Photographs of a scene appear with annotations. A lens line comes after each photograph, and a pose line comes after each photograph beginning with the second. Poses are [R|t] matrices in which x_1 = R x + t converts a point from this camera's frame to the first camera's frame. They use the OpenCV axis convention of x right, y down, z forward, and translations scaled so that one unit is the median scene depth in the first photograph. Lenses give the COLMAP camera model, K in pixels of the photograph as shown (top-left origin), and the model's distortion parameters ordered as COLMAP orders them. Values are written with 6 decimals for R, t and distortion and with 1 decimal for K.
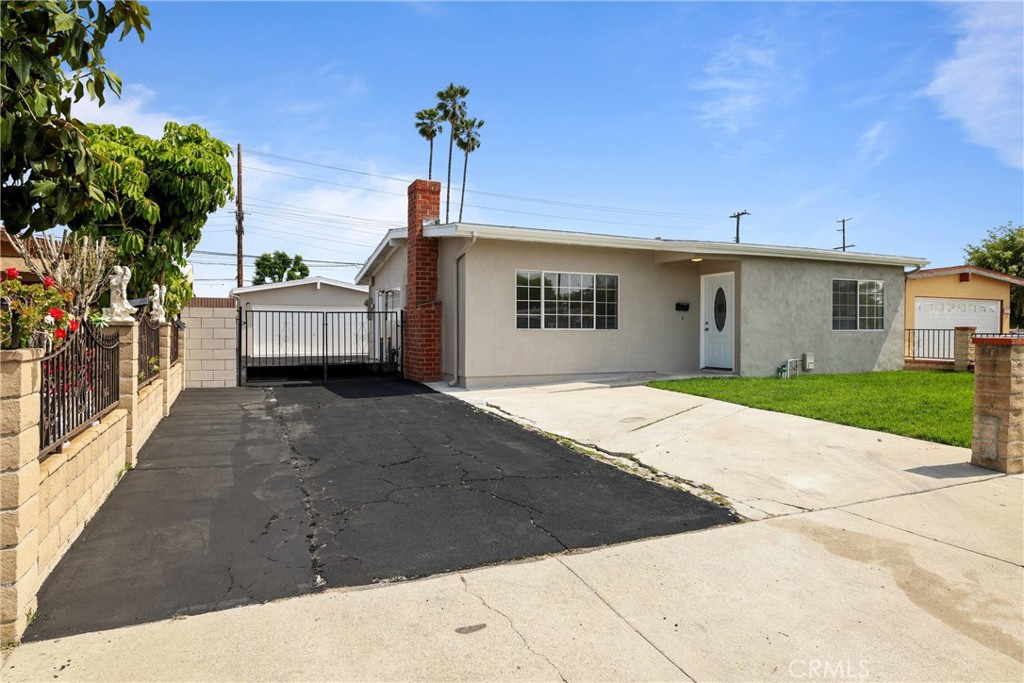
lens RADIAL K [[595.9, 0, 509.8], [0, 595.9, 340.0], [0, 0, 1]] dist [0.002740, -0.000043]
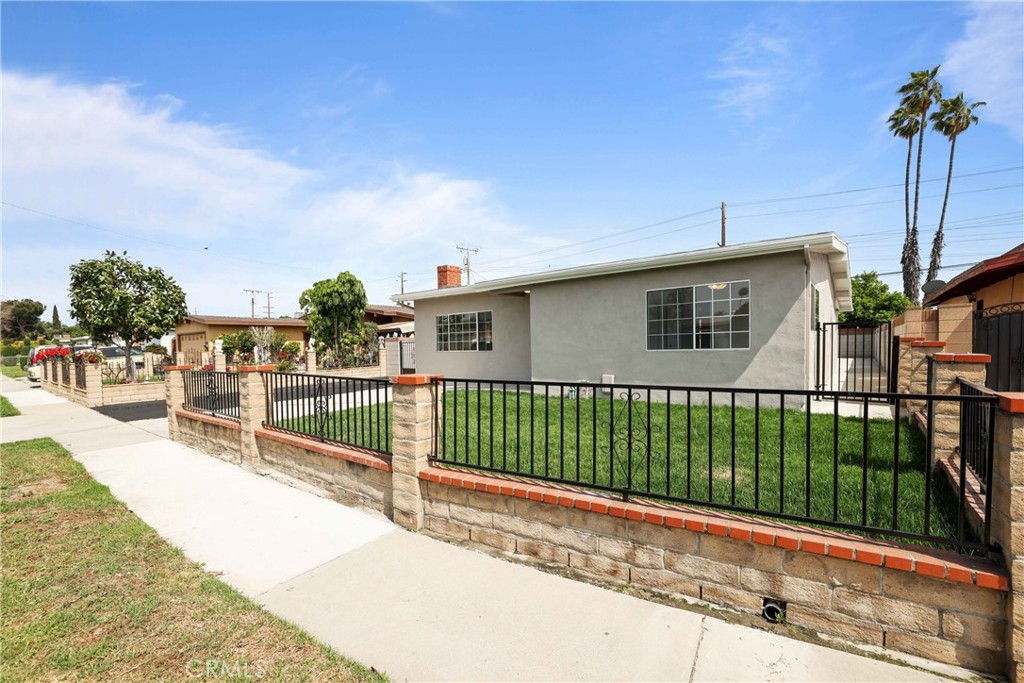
lens RADIAL K [[443.8, 0, 504.6], [0, 443.8, 359.4], [0, 0, 1]] dist [0.000450, -0.000096]
pose [[0.450150, 0.016940, -0.892792, 1.087649], [0.007112, 0.999720, 0.022555, -0.020404], [0.892924, -0.016503, 0.449904, 0.561545]]
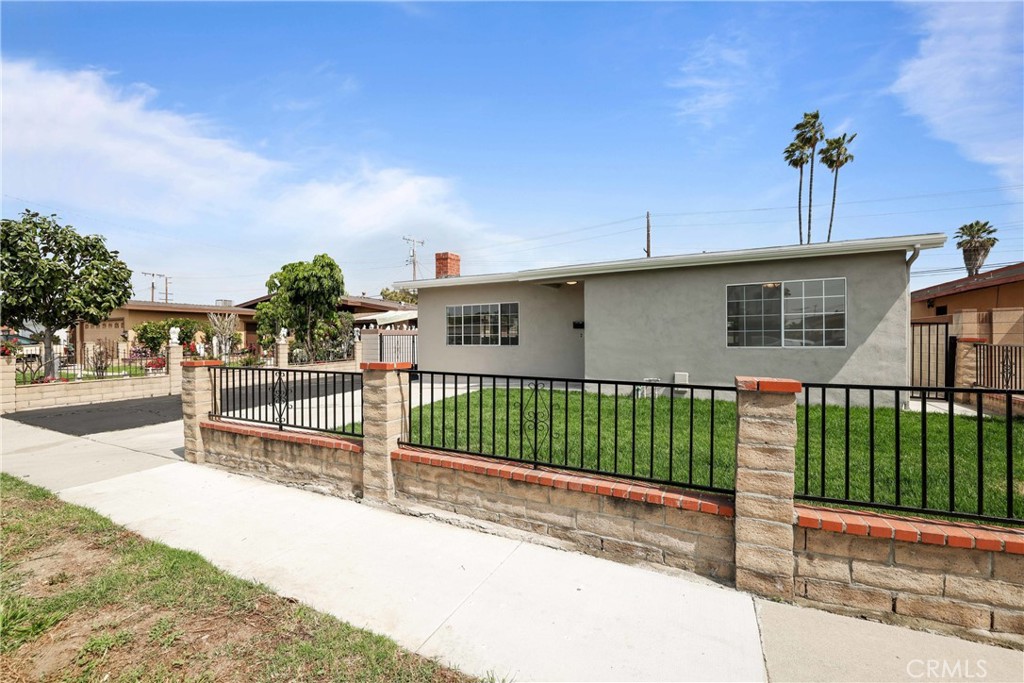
lens RADIAL K [[434.7, 0, 507.9], [0, 434.7, 340.9], [0, 0, 1]] dist [0.000346, -0.000305]
pose [[0.610604, -0.002708, -0.791932, 0.887159], [-0.005465, 0.999956, -0.007633, -0.019836], [0.791917, 0.008989, 0.610562, 0.414916]]
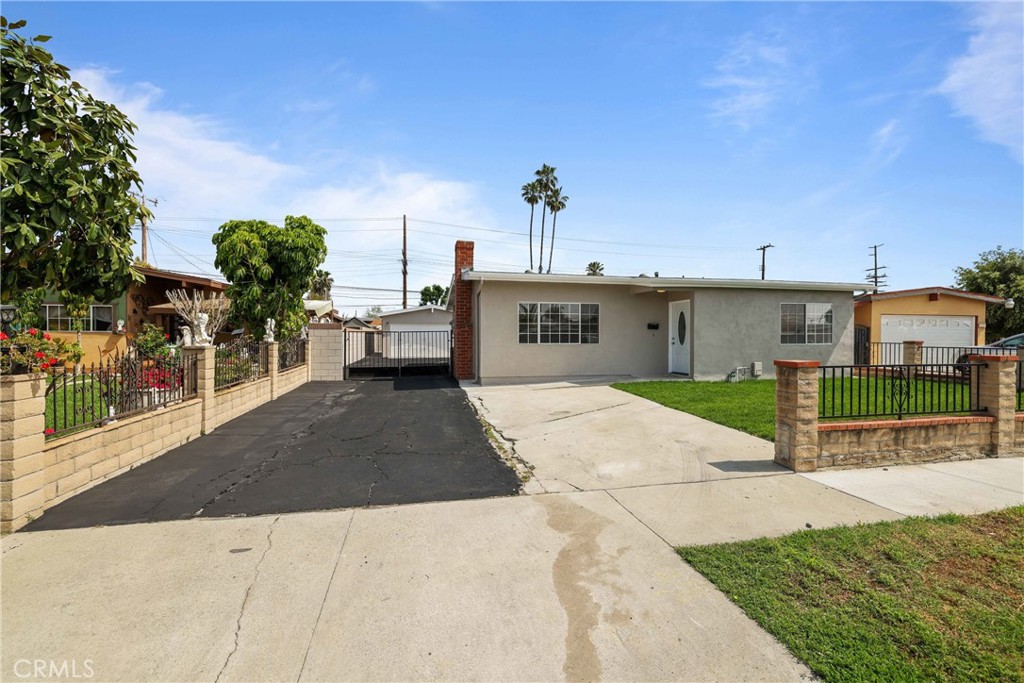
lens RADIAL K [[427.1, 0, 510.4], [0, 427.1, 343.4], [0, 0, 1]] dist [0.000659, 0.000251]
pose [[0.977141, 0.002249, -0.212580, 0.189065], [-0.002565, 0.999996, -0.001210, -0.016546], [0.212577, 0.001728, 0.977143, 0.004473]]
